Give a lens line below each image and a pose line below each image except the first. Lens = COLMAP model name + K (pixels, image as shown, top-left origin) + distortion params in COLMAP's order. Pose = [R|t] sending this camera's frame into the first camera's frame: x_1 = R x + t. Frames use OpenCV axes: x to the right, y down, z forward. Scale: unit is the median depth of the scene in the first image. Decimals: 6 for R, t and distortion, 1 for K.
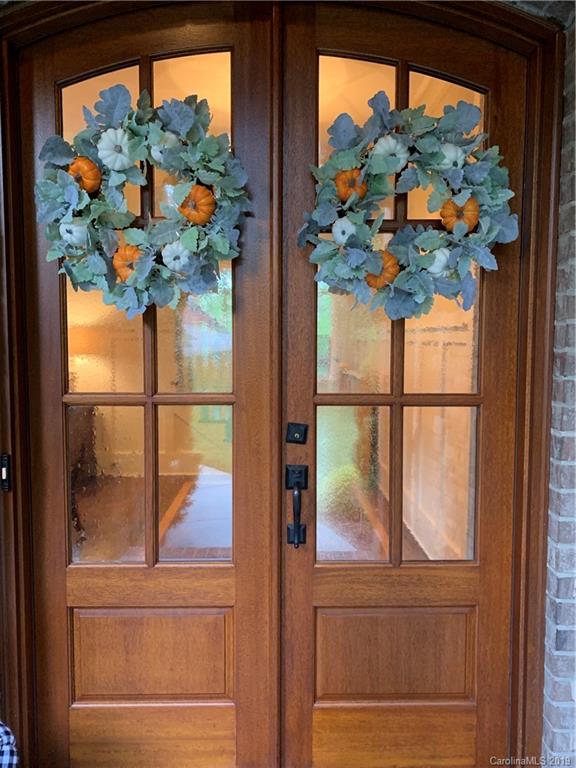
lens RADIAL K [[587.8, 0, 287.0], [0, 587.8, 381.2], [0, 0, 1]] dist [0.031085, -0.027880]
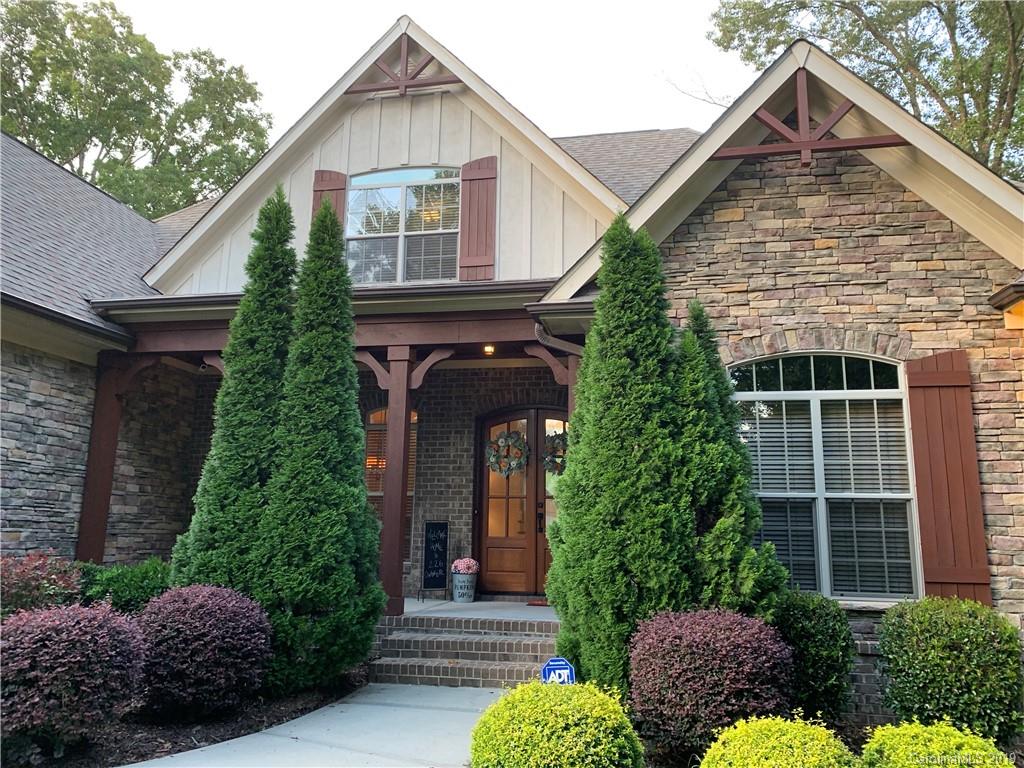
lens RADIAL K [[783.7, 0, 519.1], [0, 783.7, 378.9], [0, 0, 1]] dist [0.031085, -0.027880]
pose [[0.964796, -0.045796, -0.258982, 1.431782], [-0.028302, 0.960925, -0.275357, 0.809999], [0.261472, 0.272993, 0.925801, -4.714471]]
